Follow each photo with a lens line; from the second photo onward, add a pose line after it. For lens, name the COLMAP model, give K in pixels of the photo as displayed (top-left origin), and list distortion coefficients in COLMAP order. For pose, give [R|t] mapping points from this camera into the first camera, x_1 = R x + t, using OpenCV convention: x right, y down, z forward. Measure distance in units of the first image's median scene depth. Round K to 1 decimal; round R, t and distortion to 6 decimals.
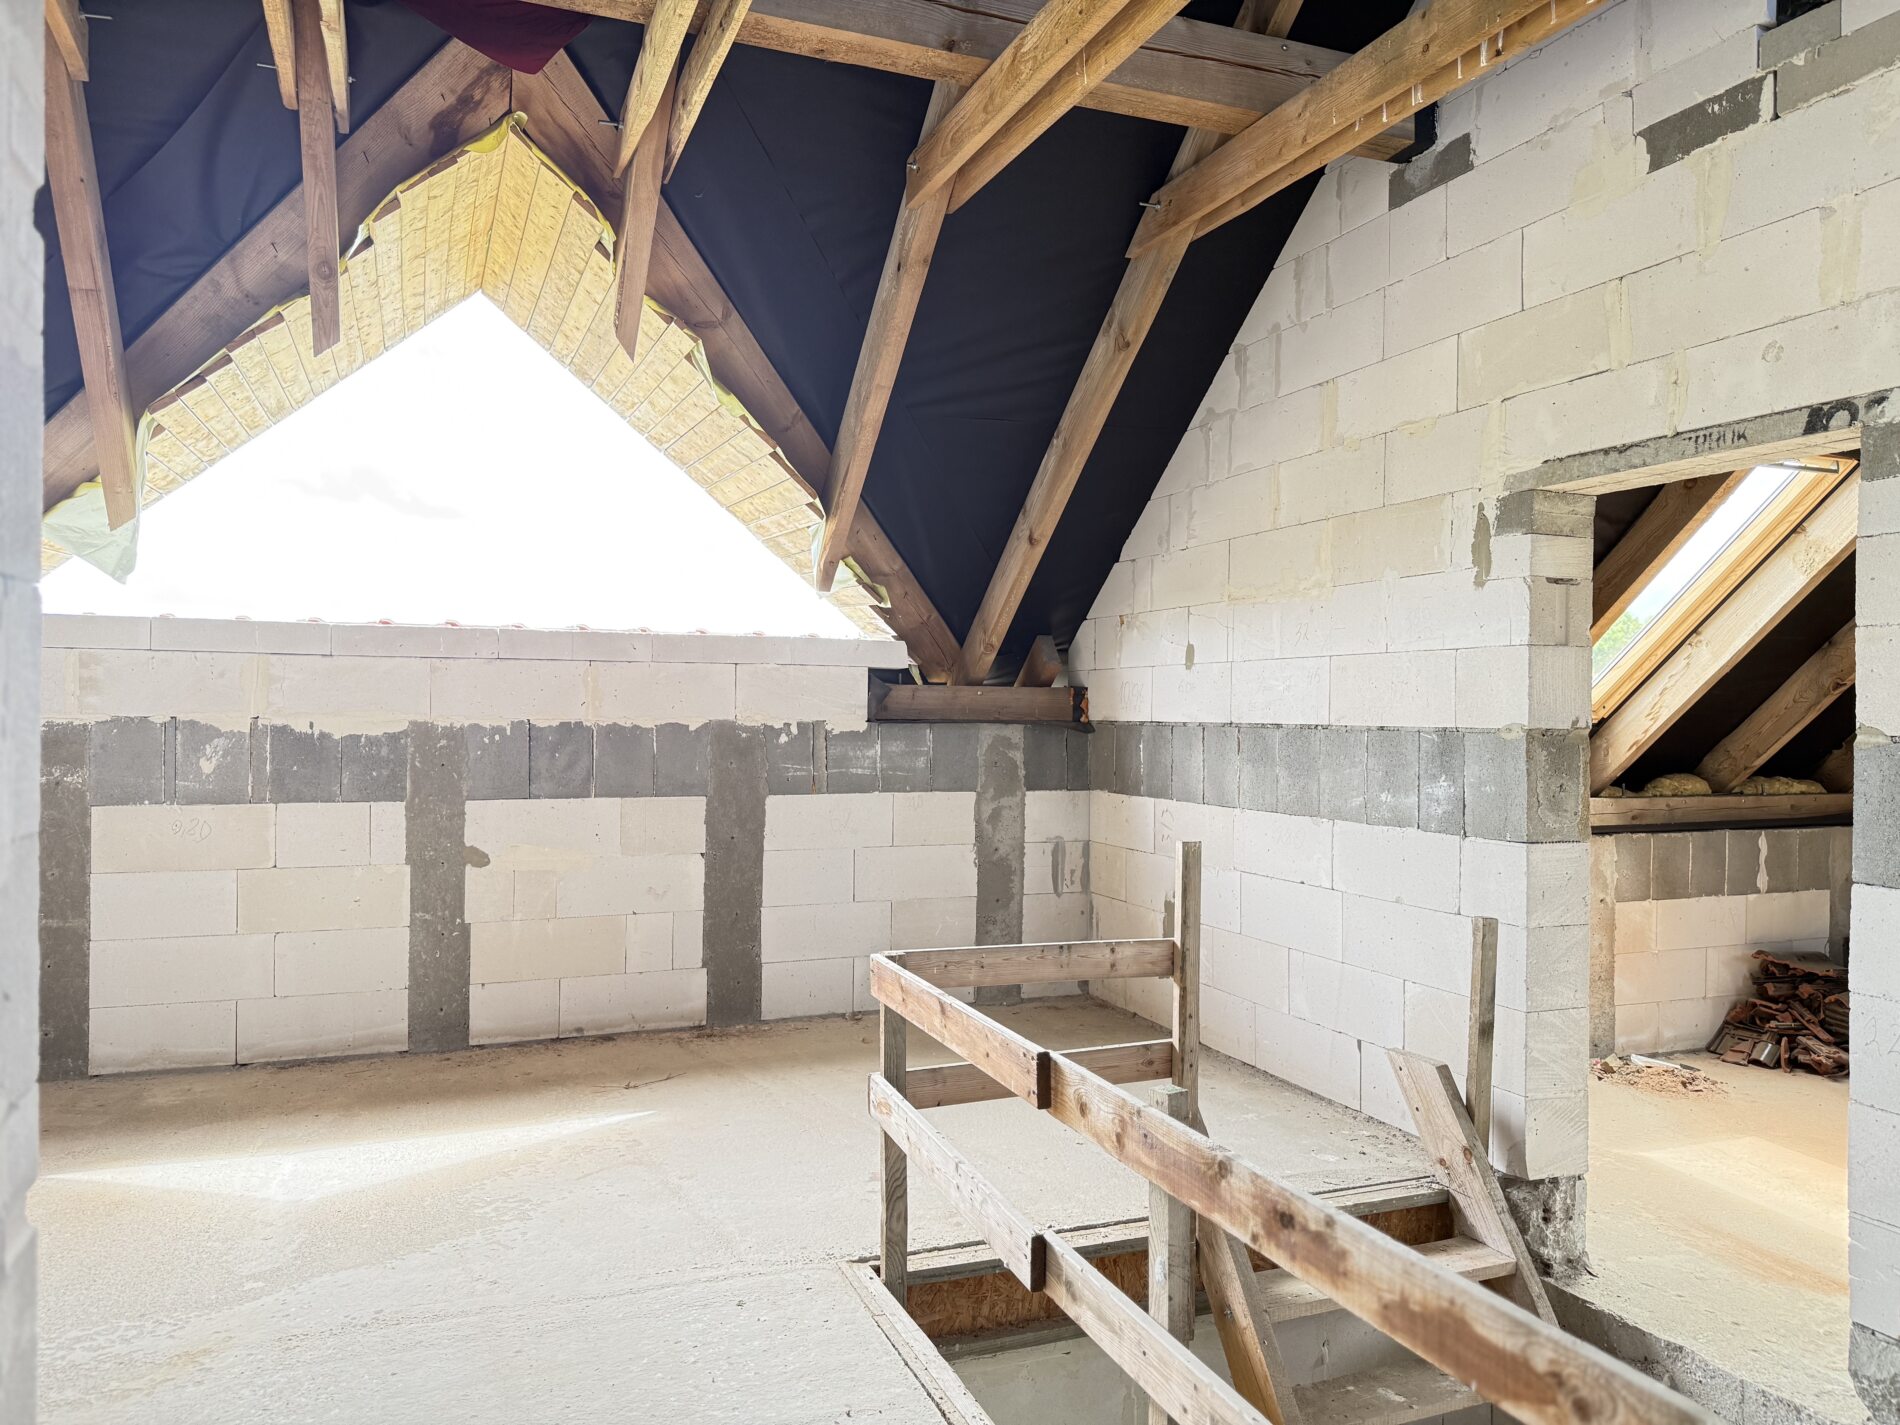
lens RADIAL K [[1334.1, 0, 970.2], [0, 1334.1, 712.5], [0, 0, 1]] dist [0.065301, -0.075254]
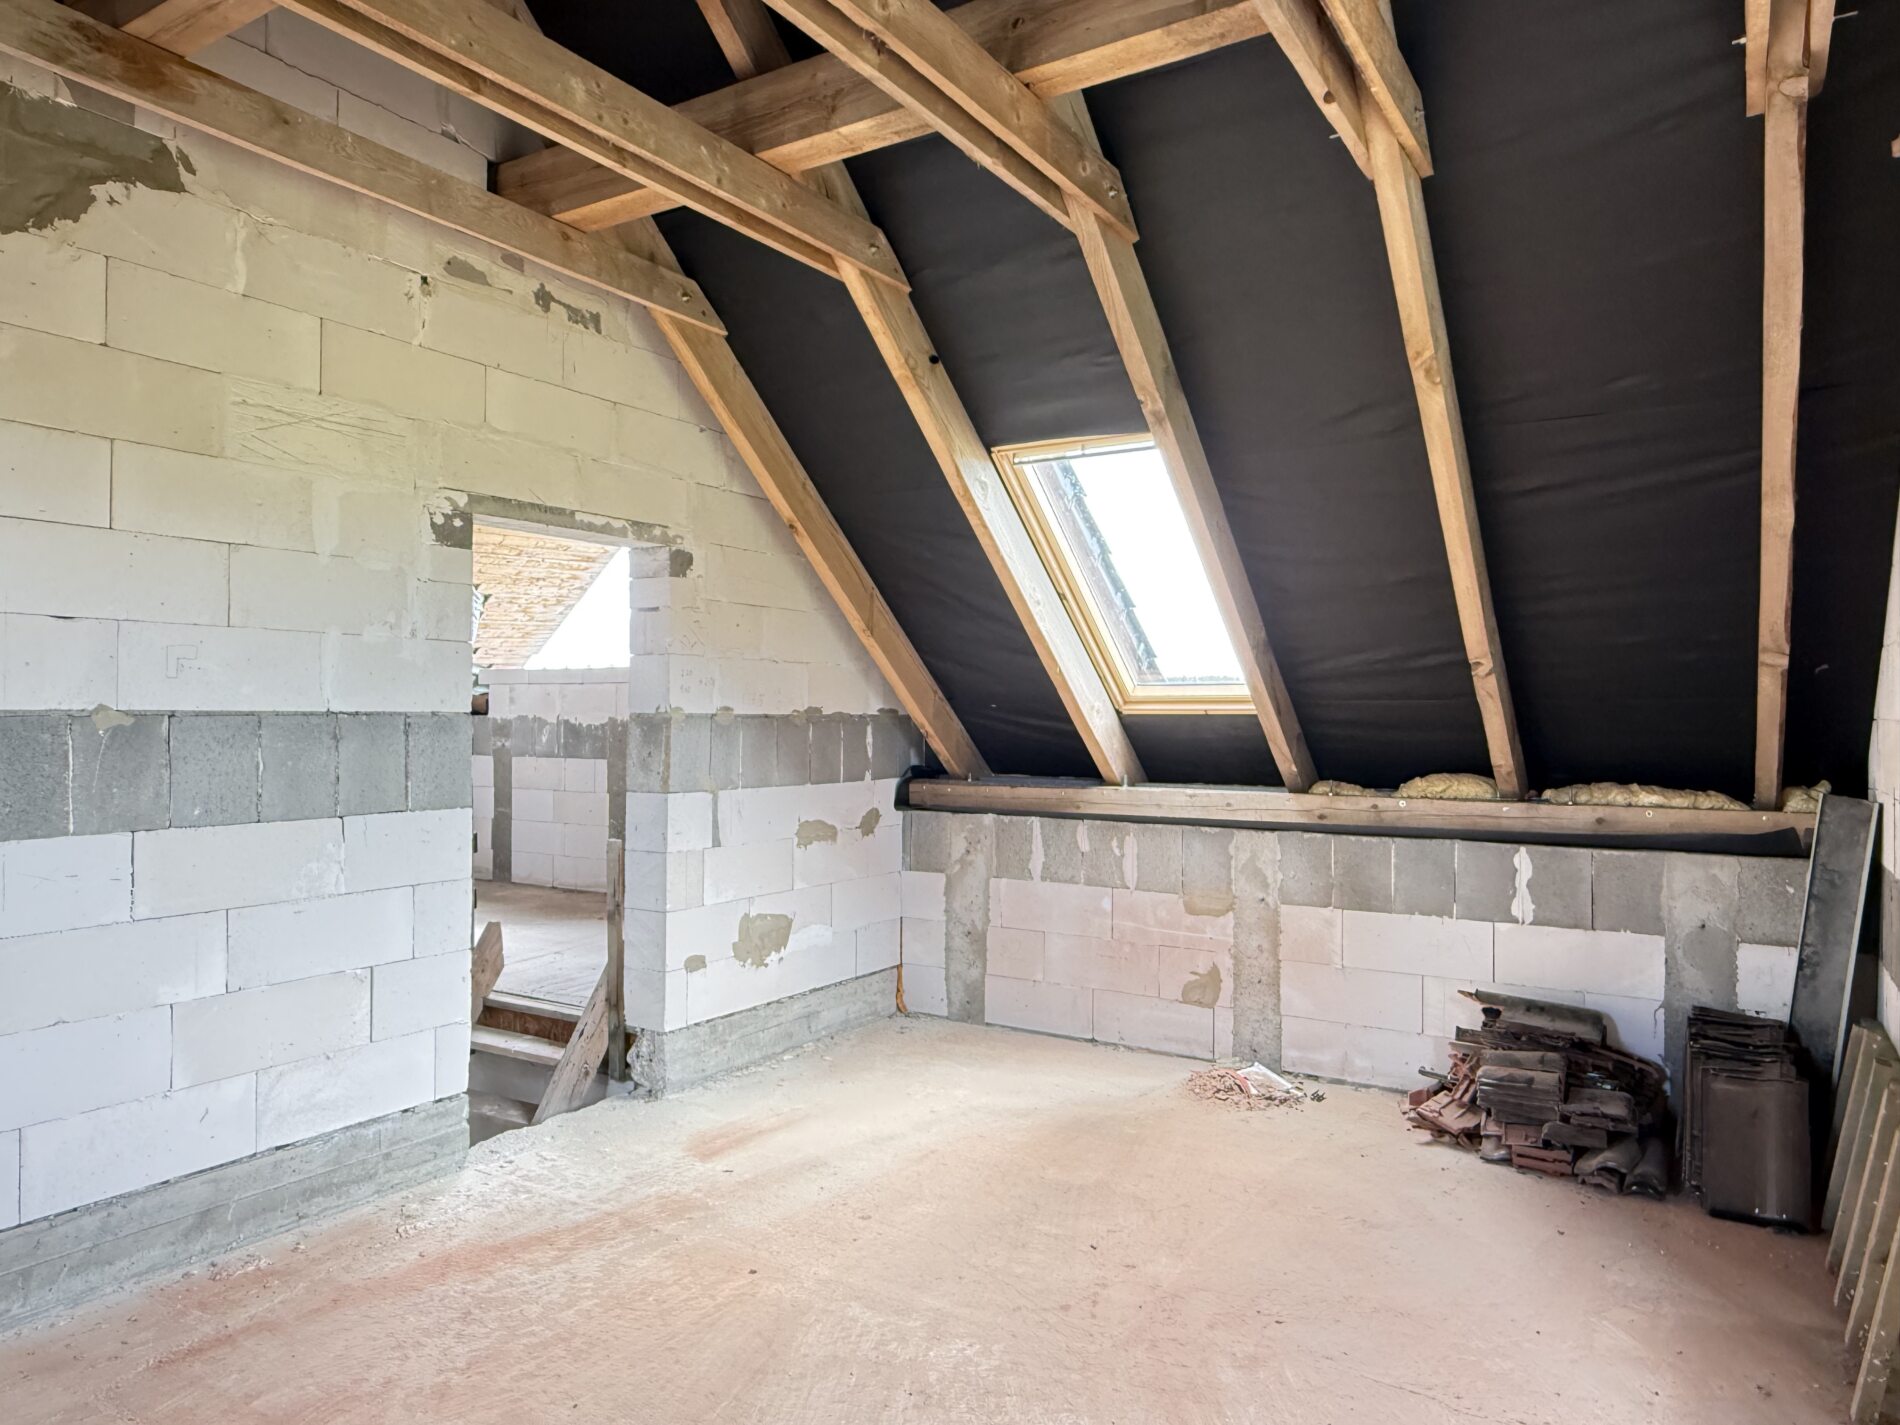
lens RADIAL K [[1245.9, 0, 953.6], [0, 1245.9, 704.5], [0, 0, 1]] dist [0.005240, -0.001885]
pose [[0.590953, -0.015017, -0.806566, 1.278689], [0.001183, 0.999842, -0.017749, 0.020120], [0.806705, 0.009534, 0.590877, 0.368351]]
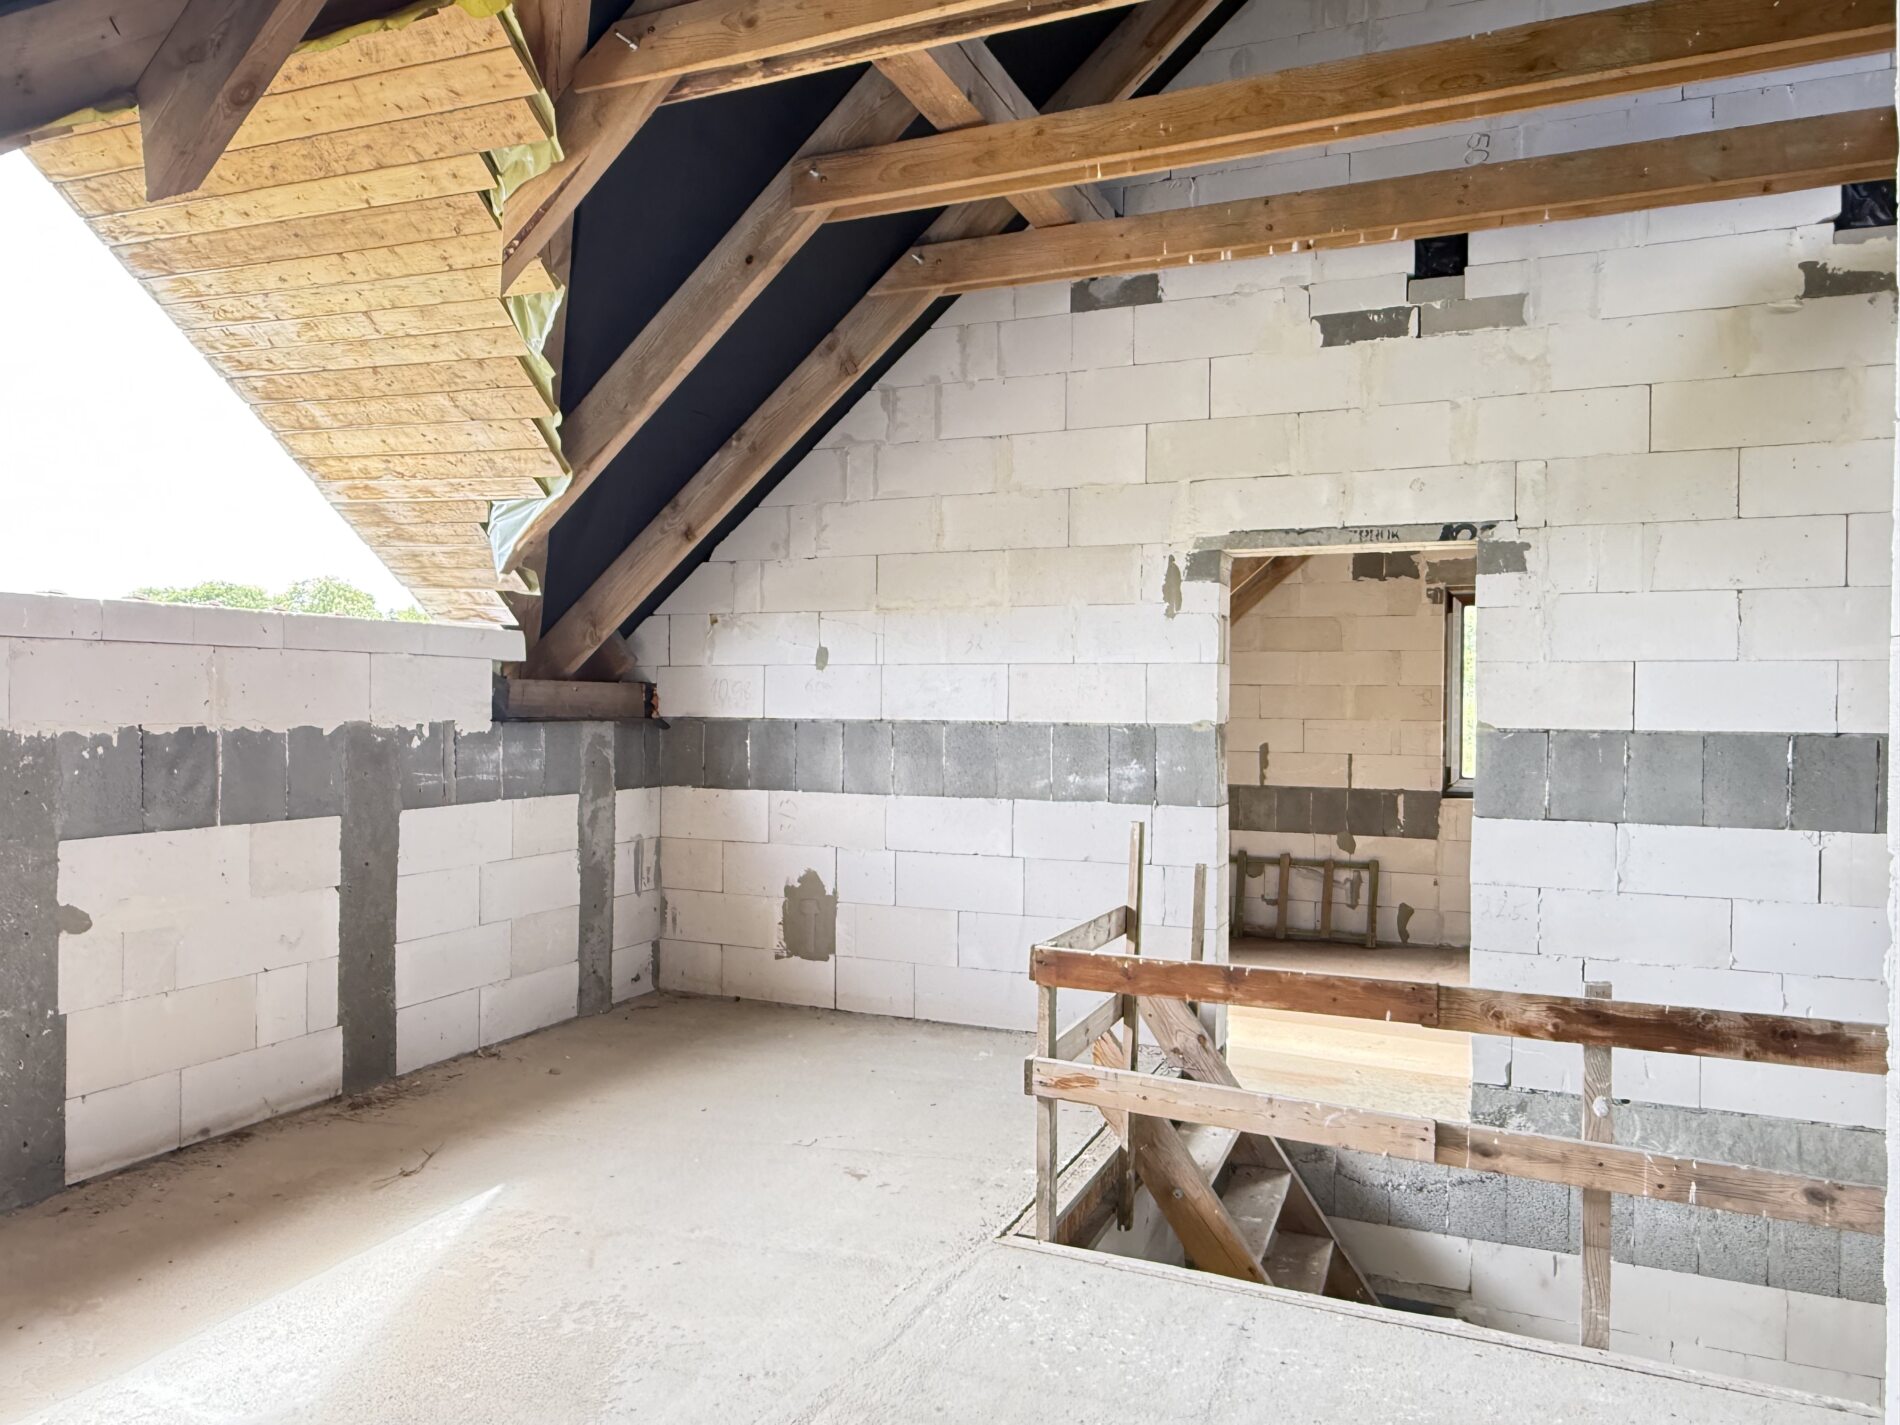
lens RADIAL K [[1257.6, 0, 968.5], [0, 1257.6, 711.5], [0, 0, 1]] dist [-0.004127, 0.010067]
pose [[0.709790, -0.005198, 0.704394, -0.503402], [-0.001634, 0.999958, 0.009026, -0.009028], [-0.704411, -0.007558, 0.709752, 0.201302]]
